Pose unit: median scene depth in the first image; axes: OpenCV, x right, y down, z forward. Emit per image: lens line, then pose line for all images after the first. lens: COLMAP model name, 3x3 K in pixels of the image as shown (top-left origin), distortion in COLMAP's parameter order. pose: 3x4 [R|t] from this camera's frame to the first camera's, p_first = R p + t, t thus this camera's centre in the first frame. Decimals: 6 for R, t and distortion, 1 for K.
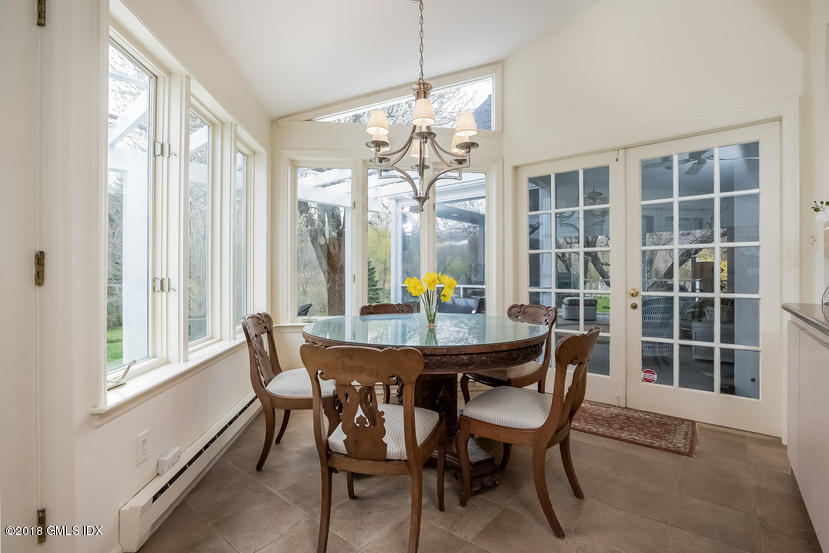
lens RADIAL K [[377.2, 0, 409.2], [0, 377.2, 273.0], [0, 0, 1]] dist [-0.012956, 0.002416]
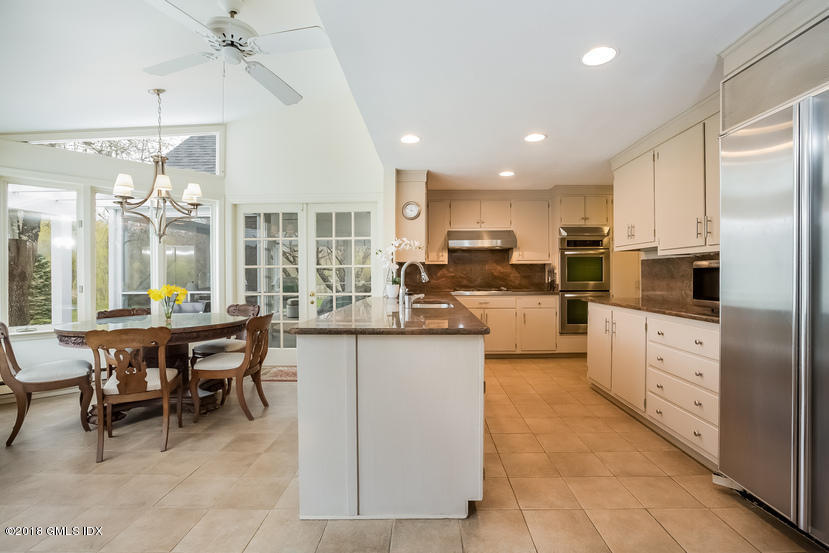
lens RADIAL K [[377.2, 0, 414.0], [0, 377.2, 280.1], [0, 0, 1]] dist [-0.012956, 0.002416]
pose [[0.774292, -0.007996, 0.632778, -0.091612], [0.000453, 0.999927, 0.012080, -0.027158], [-0.632828, -0.009067, 0.774239, -0.548796]]
